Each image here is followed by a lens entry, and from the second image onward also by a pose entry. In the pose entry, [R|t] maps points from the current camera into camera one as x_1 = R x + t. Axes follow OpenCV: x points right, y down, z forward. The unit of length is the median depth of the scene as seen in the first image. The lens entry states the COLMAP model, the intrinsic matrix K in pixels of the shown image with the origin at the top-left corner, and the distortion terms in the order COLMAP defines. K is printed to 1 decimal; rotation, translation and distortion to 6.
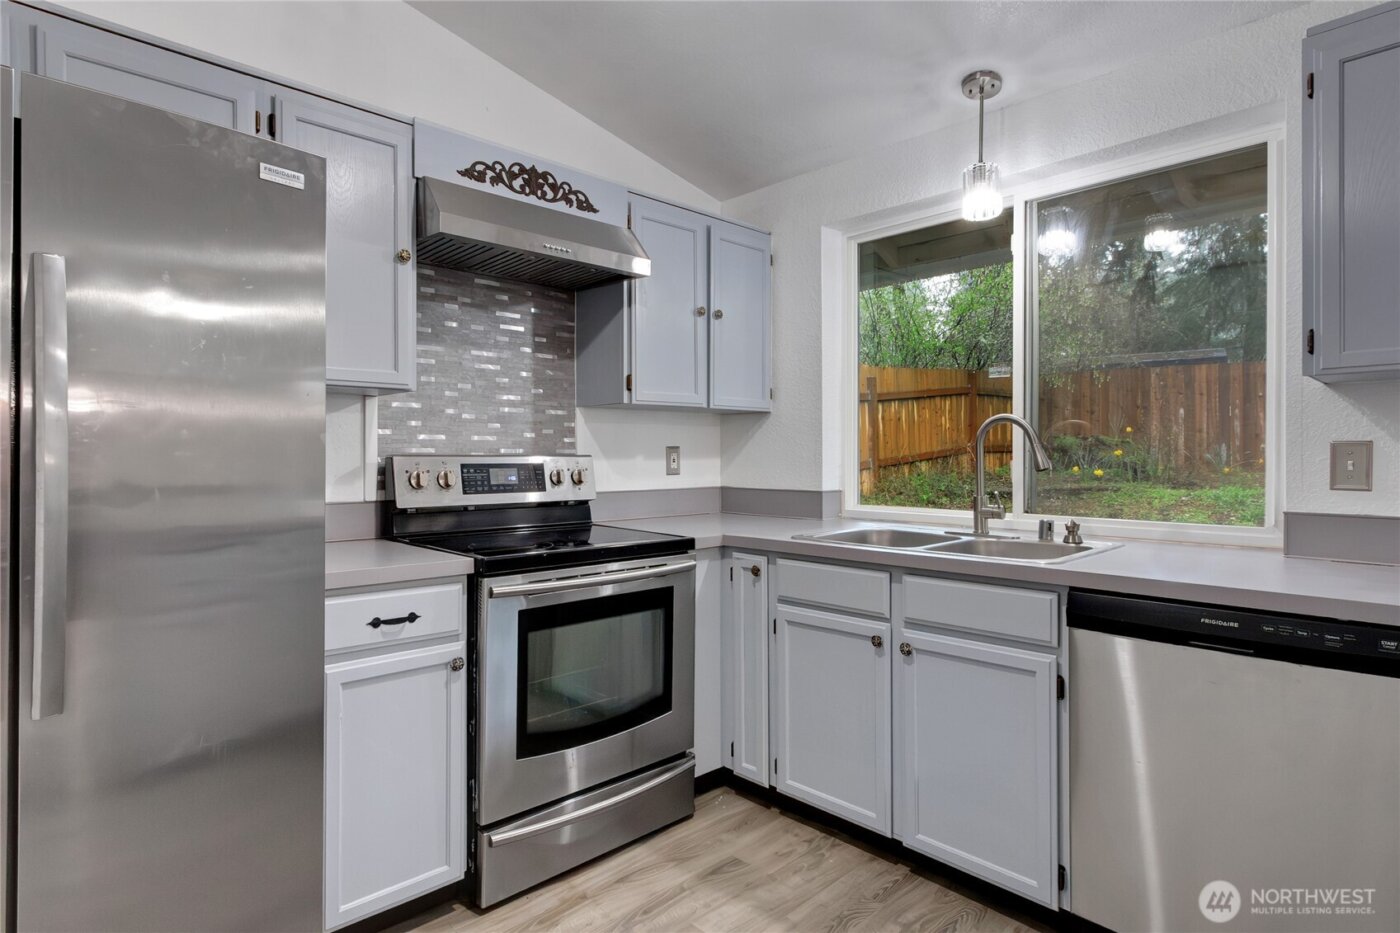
lens RADIAL K [[791.9, 0, 694.0], [0, 791.9, 457.1], [0, 0, 1]] dist [0.008051, -0.002932]
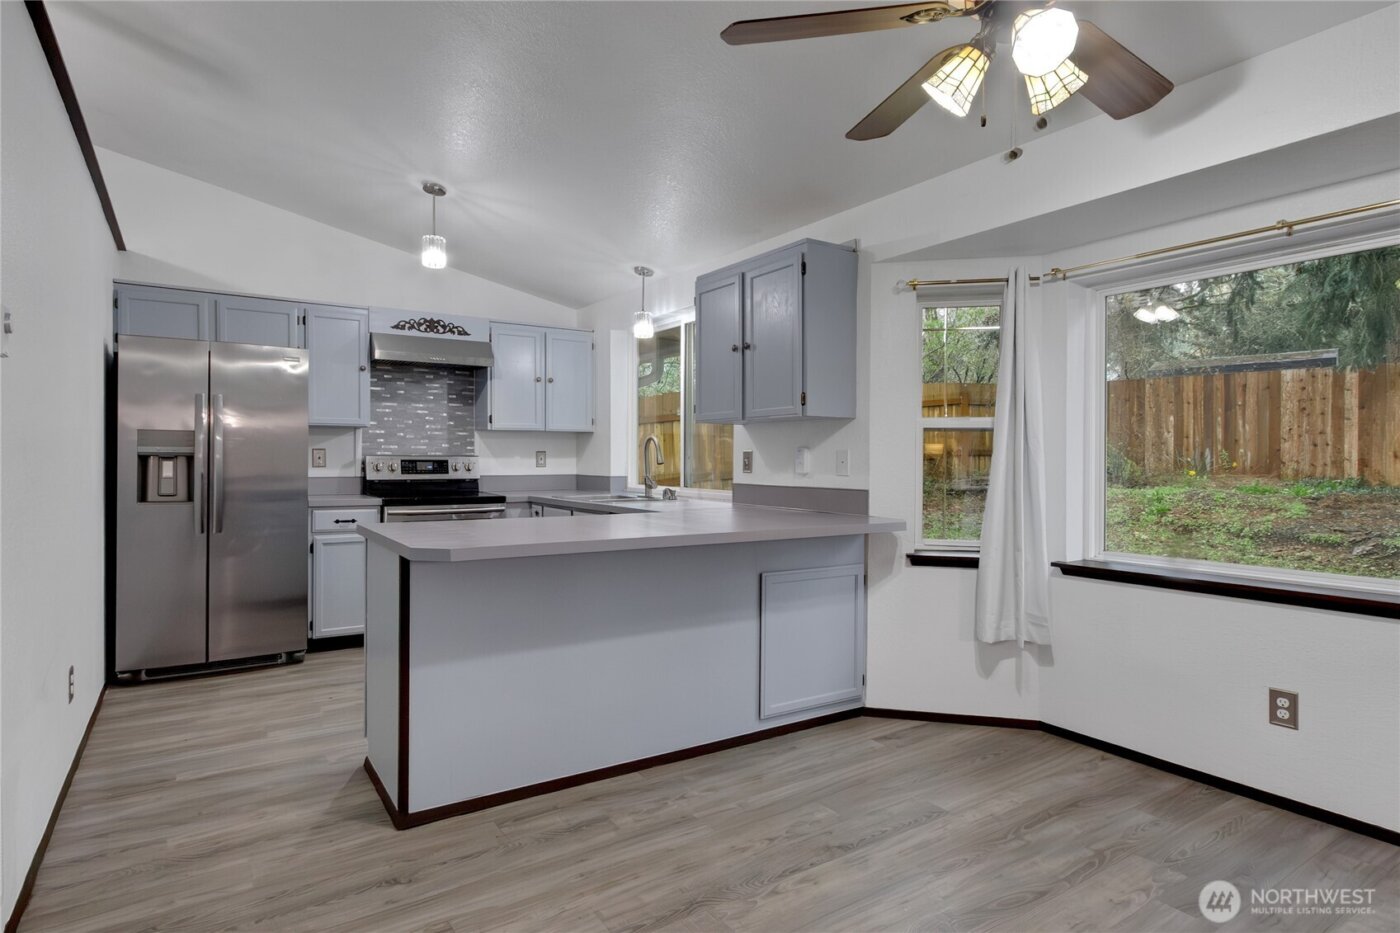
lens RADIAL K [[763.4, 0, 690.6], [0, 763.4, 461.4], [0, 0, 1]] dist [0.010159, -0.004316]
pose [[0.987964, 0.005016, -0.154606, 0.766150], [-0.004554, 0.999984, 0.003345, 0.002721], [0.154620, -0.002601, 0.987971, -0.870716]]
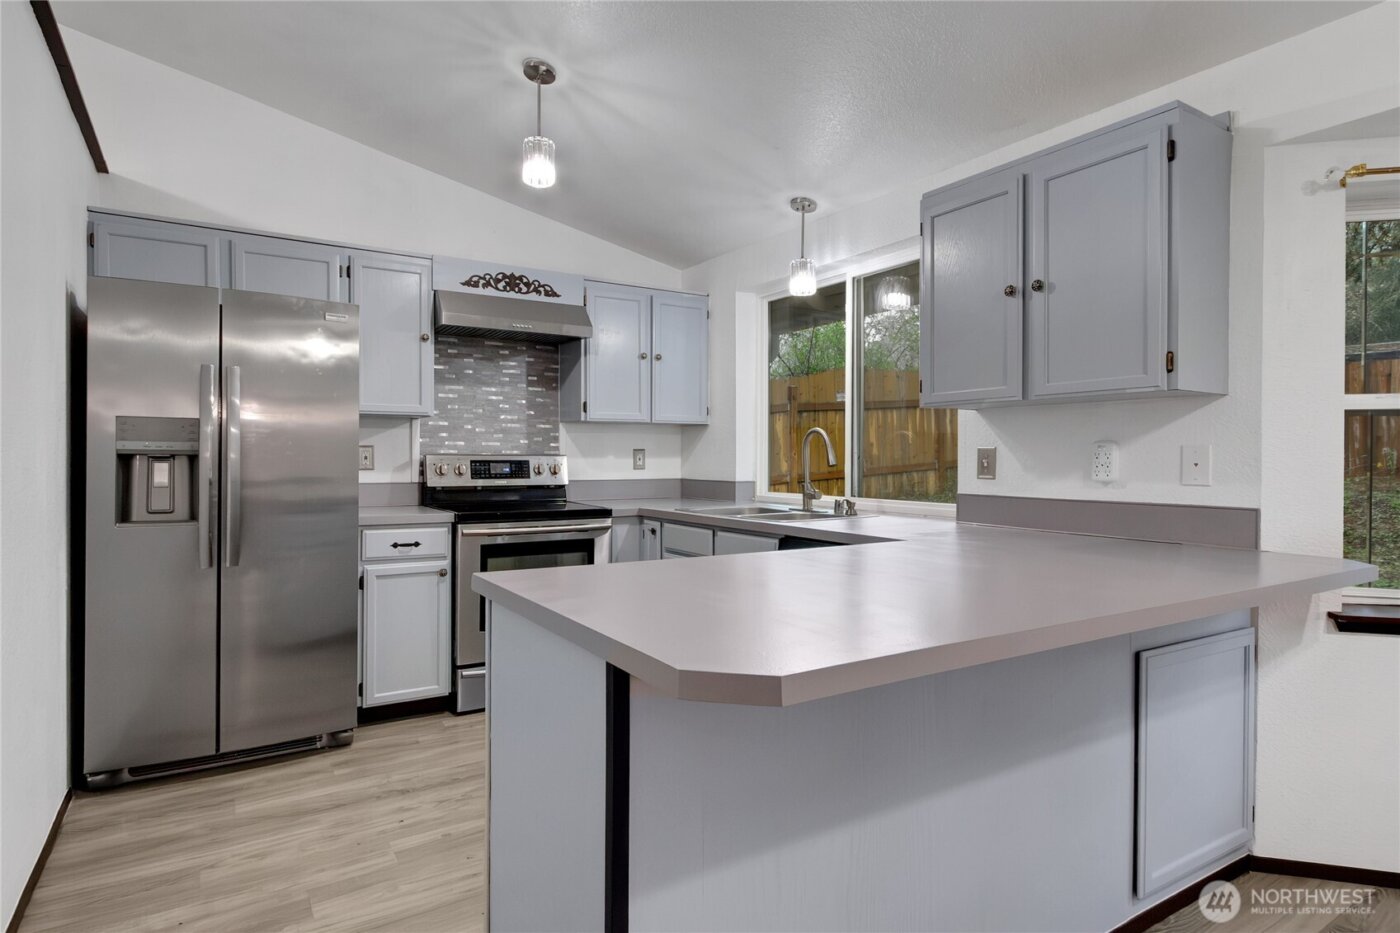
lens RADIAL K [[791.9, 0, 703.0], [0, 791.9, 461.1], [0, 0, 1]] dist [0.008051, -0.002932]
pose [[0.985093, 0.004771, -0.171957, 0.435115], [-0.004211, 0.999985, 0.003621, 0.002988], [0.171972, -0.002843, 0.985098, -0.485484]]
